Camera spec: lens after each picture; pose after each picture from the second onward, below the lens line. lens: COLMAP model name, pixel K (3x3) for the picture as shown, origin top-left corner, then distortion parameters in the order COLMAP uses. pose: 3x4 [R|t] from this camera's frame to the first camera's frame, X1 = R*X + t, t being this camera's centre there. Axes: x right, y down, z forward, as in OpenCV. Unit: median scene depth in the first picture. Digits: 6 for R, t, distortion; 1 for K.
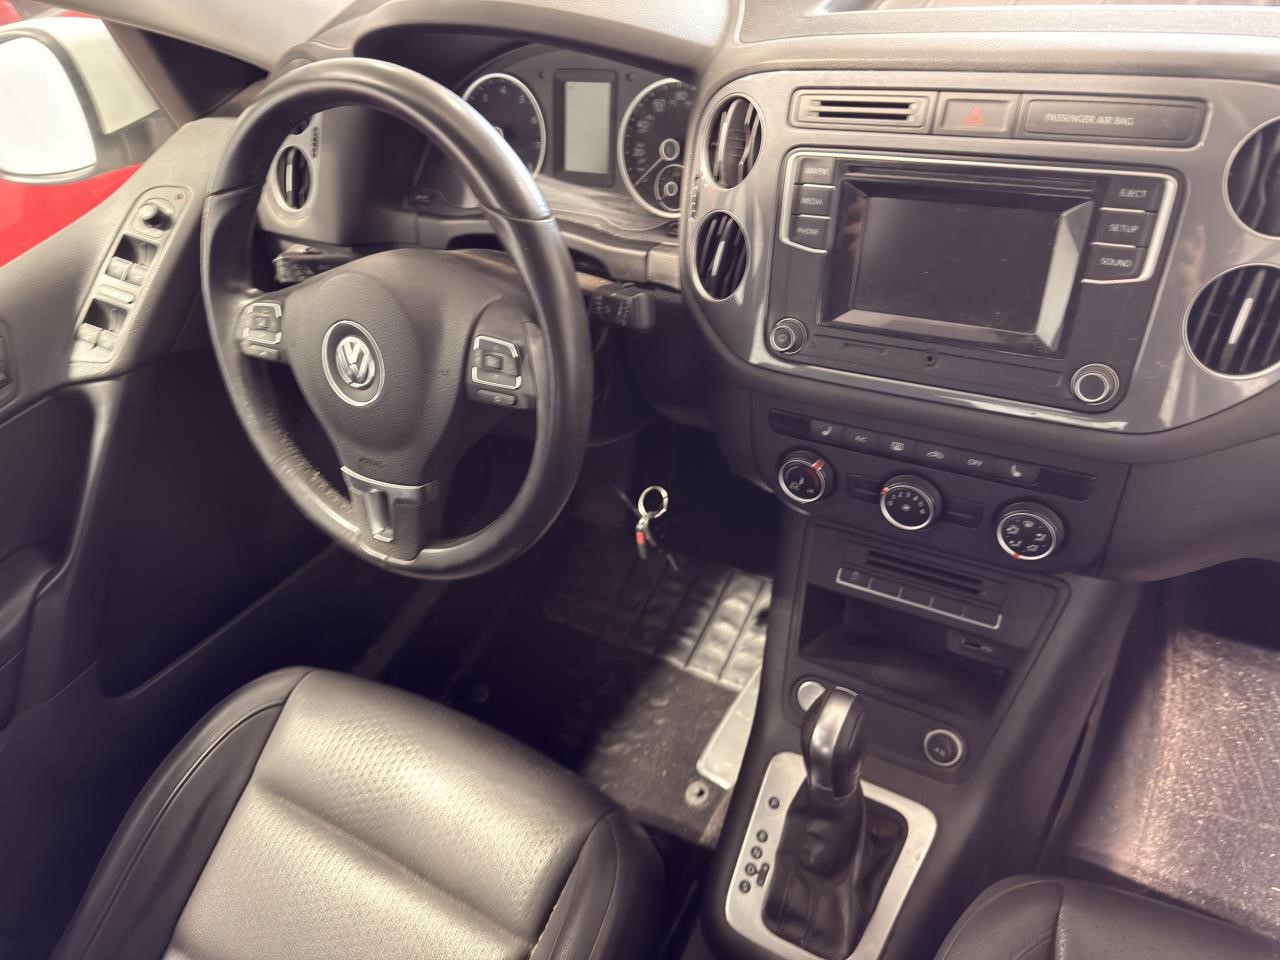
lens RADIAL K [[905.8, 0, 635.2], [0, 905.8, 481.1], [0, 0, 1]] dist [0.028673, -0.031225]
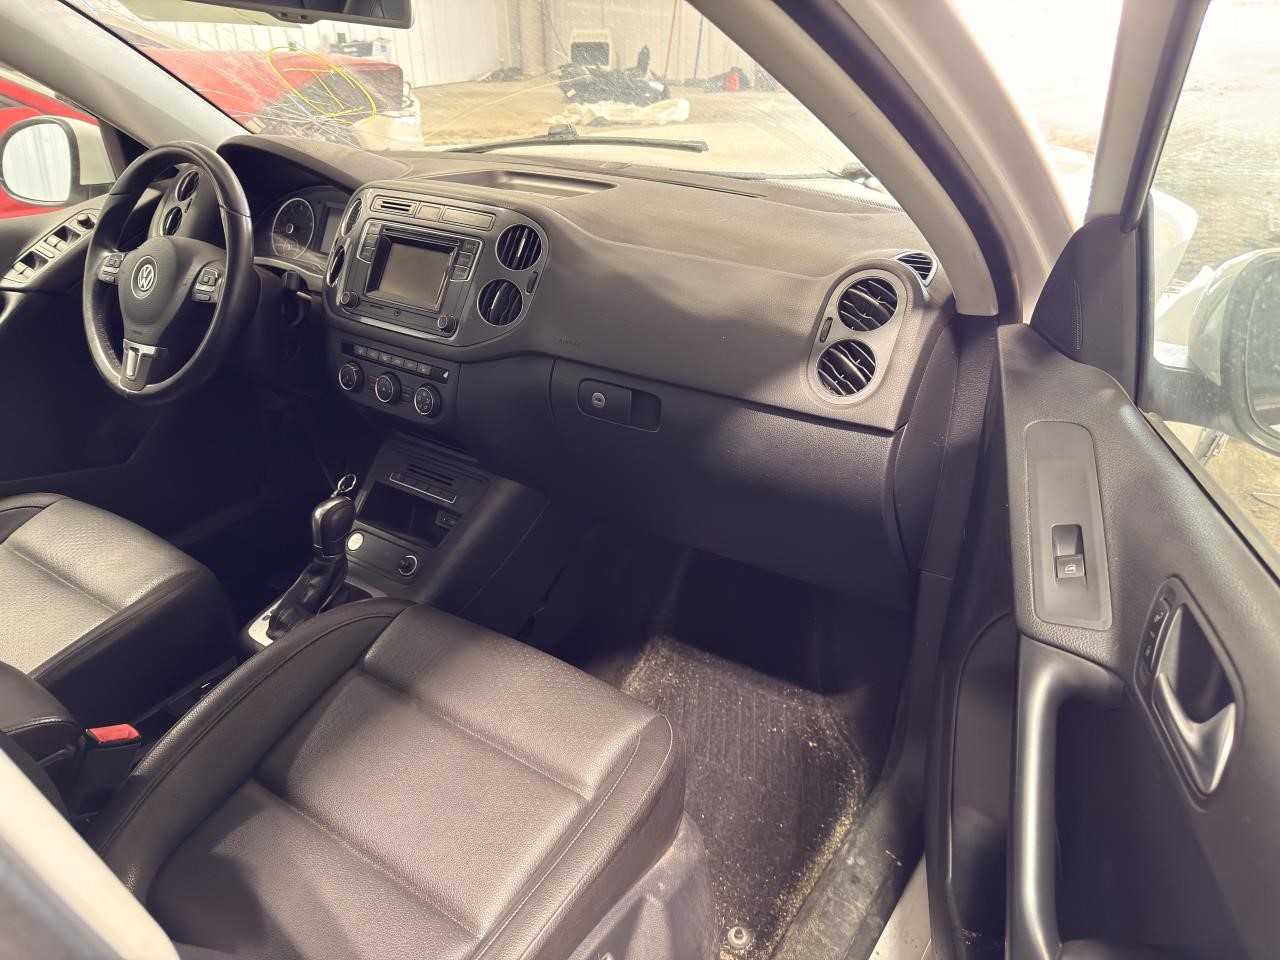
lens RADIAL K [[905.8, 0, 643.7], [0, 905.8, 483.1], [0, 0, 1]] dist [0.028673, -0.031225]
pose [[0.973261, 0.227742, 0.029946, 0.681402], [-0.207118, 0.926450, -0.314313, 0.592055], [-0.099326, 0.299706, 0.948847, -0.730659]]
